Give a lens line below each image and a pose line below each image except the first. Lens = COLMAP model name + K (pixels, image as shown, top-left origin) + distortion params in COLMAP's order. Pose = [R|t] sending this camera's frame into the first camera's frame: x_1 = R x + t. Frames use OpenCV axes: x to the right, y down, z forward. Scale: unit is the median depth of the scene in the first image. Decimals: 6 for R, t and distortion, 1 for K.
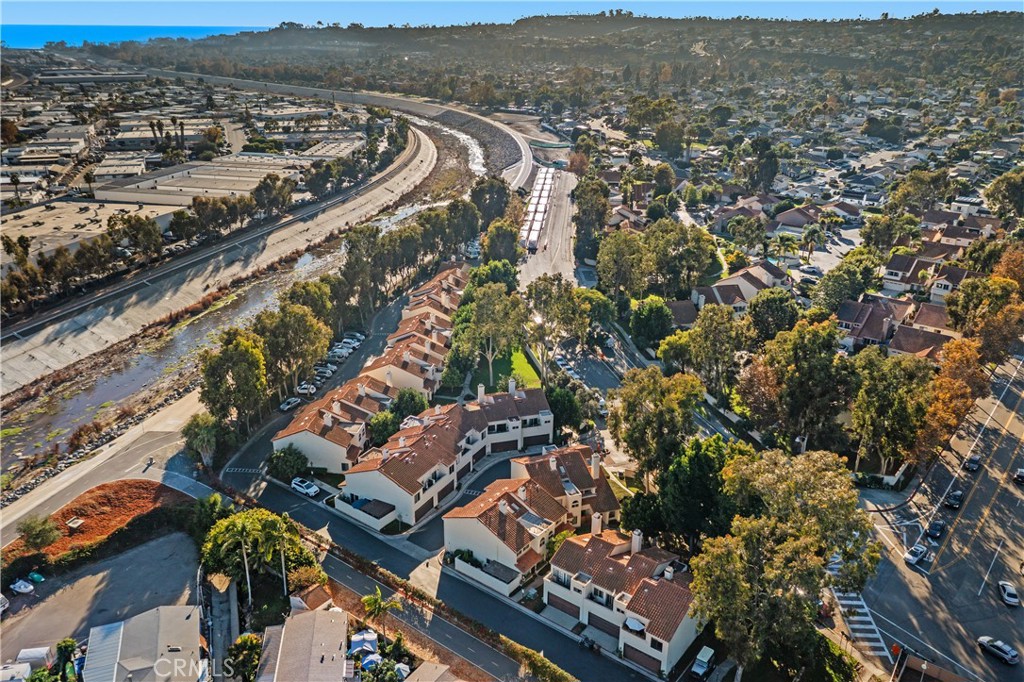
lens RADIAL K [[800.7, 0, 510.6], [0, 800.7, 340.3], [0, 0, 1]] dist [-0.009806, 0.006540]
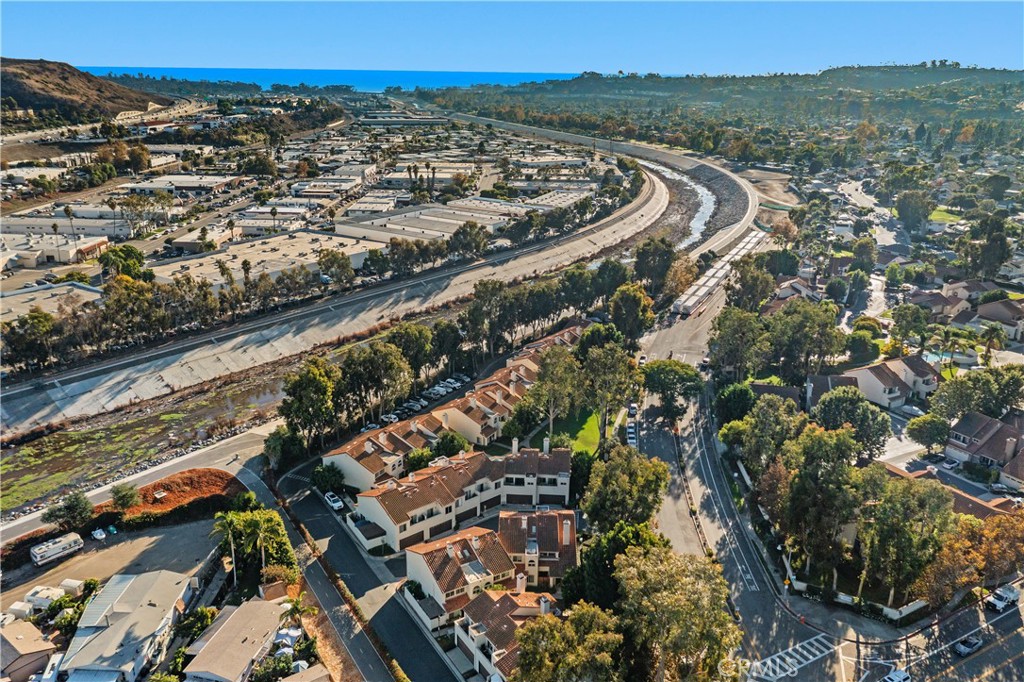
lens RADIAL K [[800.7, 0, 510.6], [0, 800.7, 340.3], [0, 0, 1]] dist [-0.009806, 0.006540]
pose [[0.933601, 0.118236, -0.338244, 0.177740], [-0.135577, 0.990370, -0.028020, -0.025826], [0.331674, 0.072017, 0.940641, -0.013960]]
